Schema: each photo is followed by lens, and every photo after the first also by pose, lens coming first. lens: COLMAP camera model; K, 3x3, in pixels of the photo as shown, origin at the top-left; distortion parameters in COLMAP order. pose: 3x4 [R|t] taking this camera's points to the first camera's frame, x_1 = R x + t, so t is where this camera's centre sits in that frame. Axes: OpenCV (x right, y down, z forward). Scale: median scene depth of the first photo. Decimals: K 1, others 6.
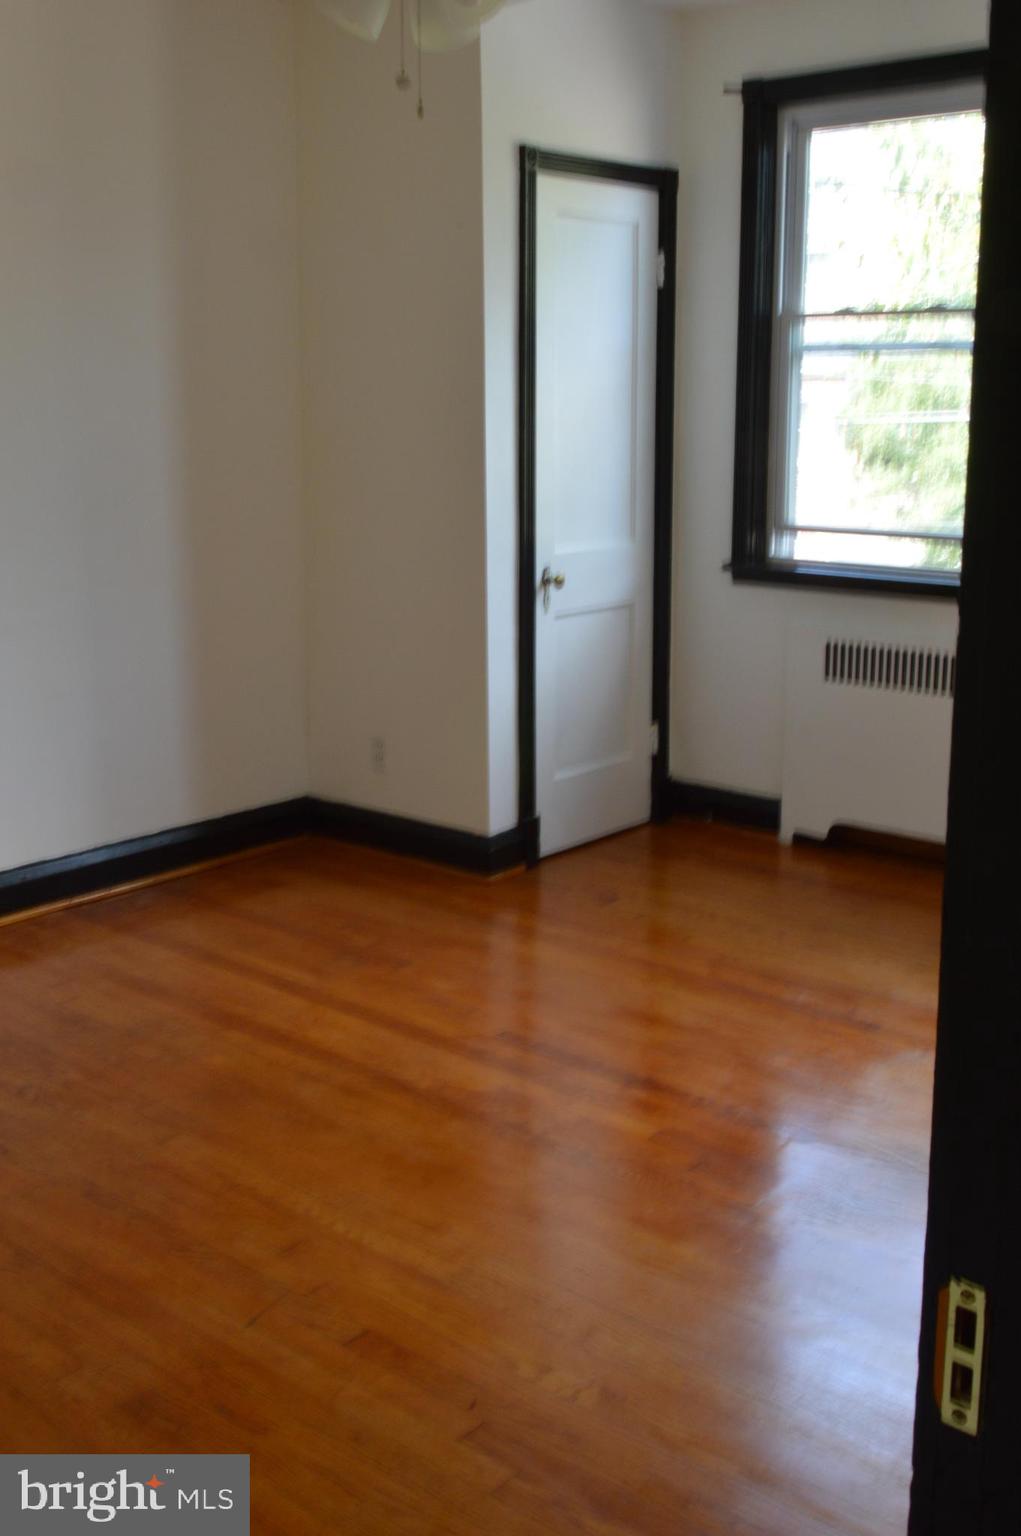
lens RADIAL K [[1614.3, 0, 510.5], [0, 1614.3, 768.0], [0, 0, 1]] dist [-0.012078, 0.002264]
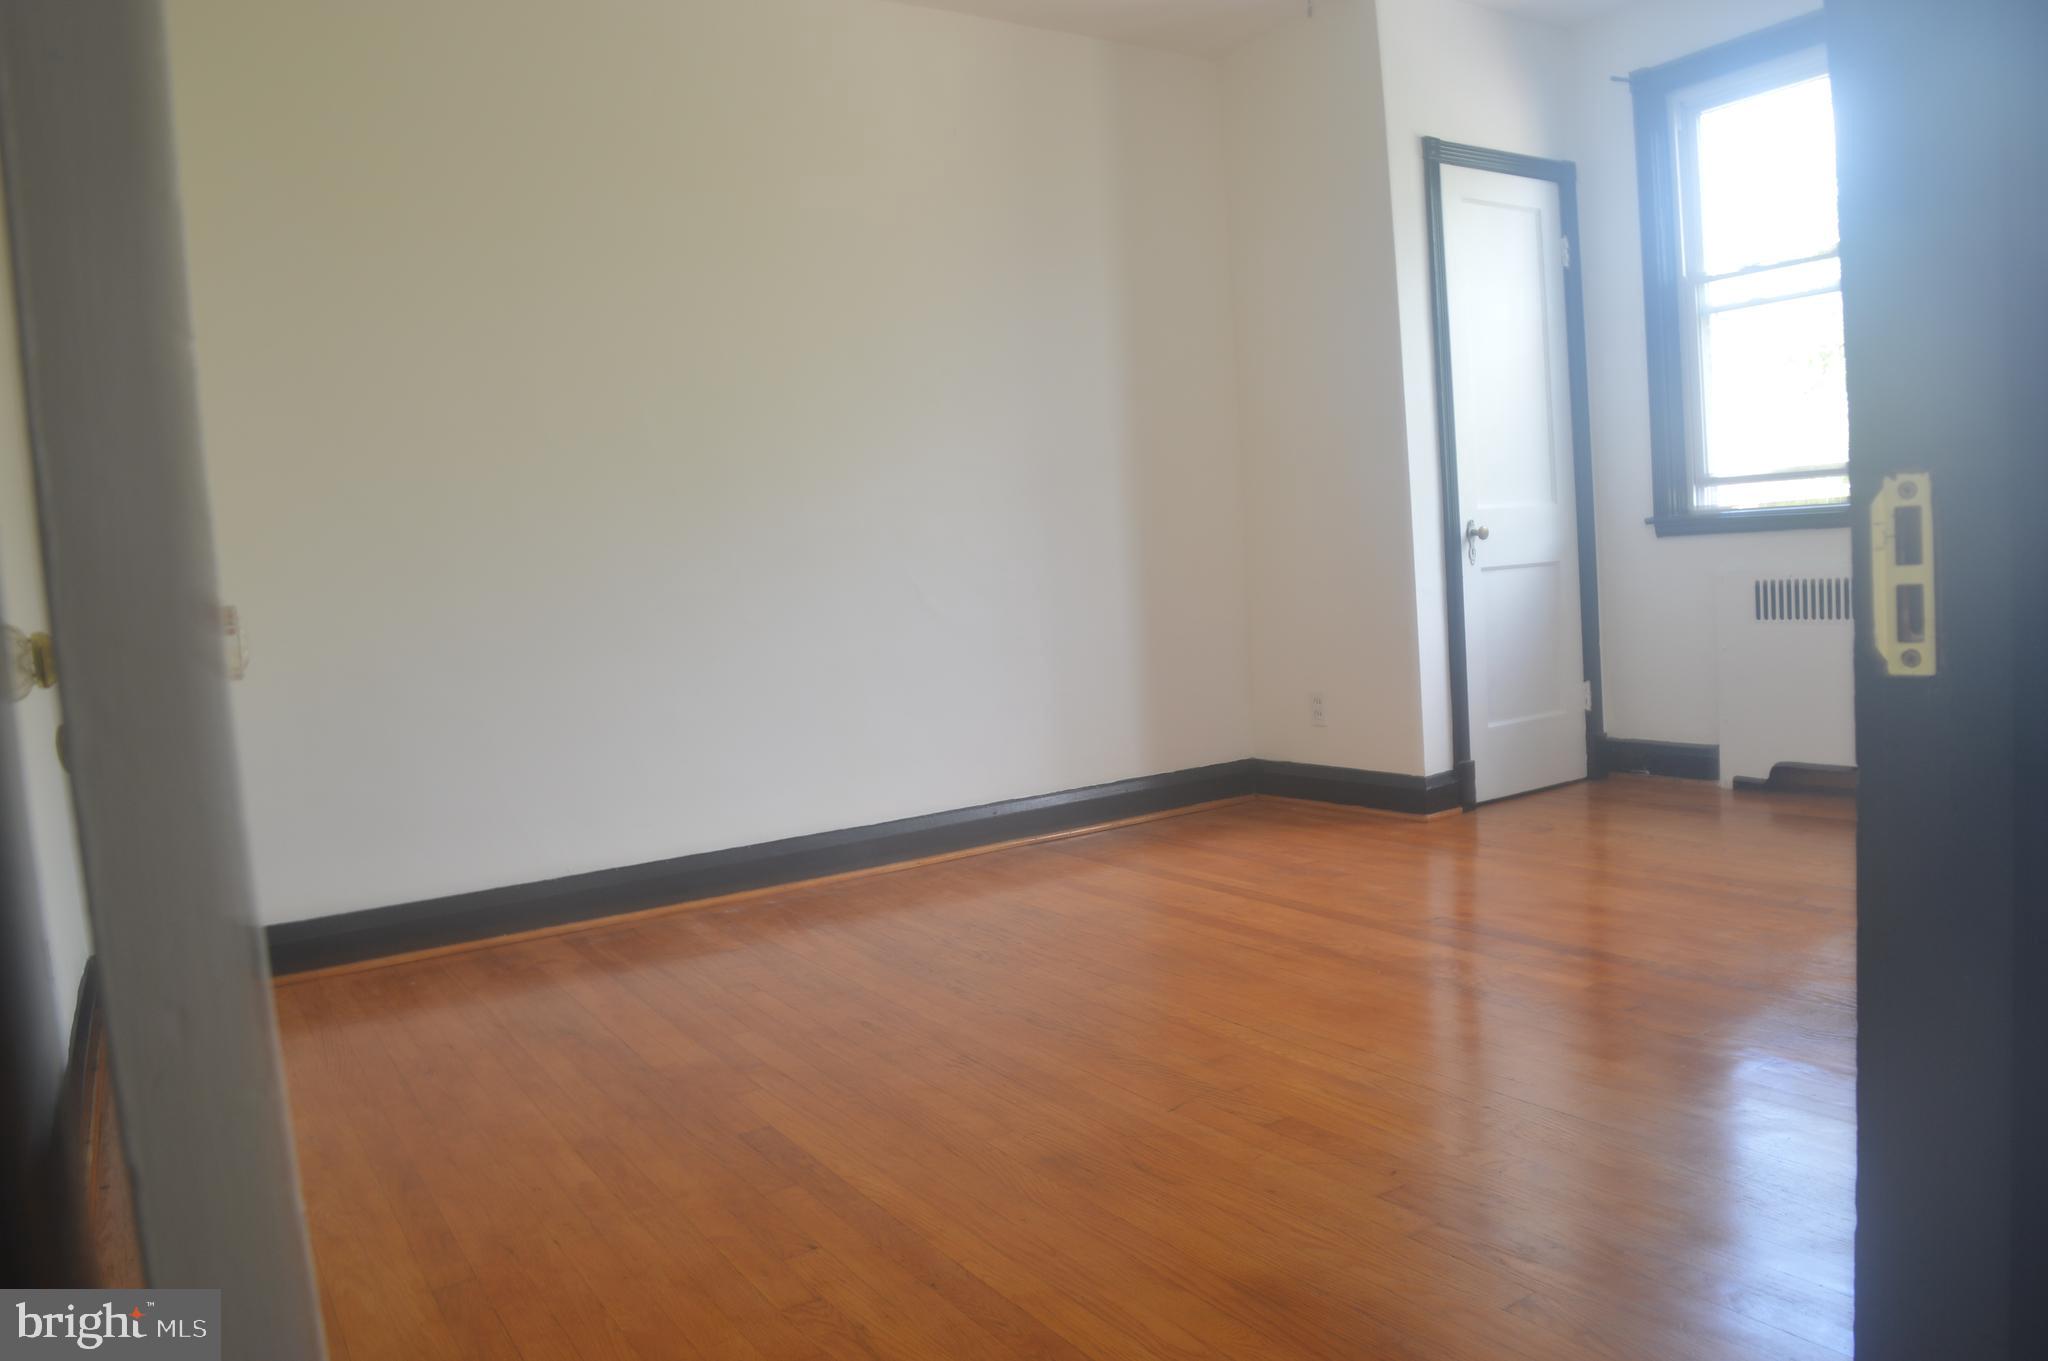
lens RADIAL K [[1453.4, 0, 1045.7], [0, 1453.4, 684.6], [0, 0, 1]] dist [-0.132432, 0.073212]
pose [[0.960257, -0.037593, -0.276574, 0.011320], [0.002260, 0.991903, -0.126977, 0.100537], [0.279108, 0.121305, 0.952567, 0.043498]]
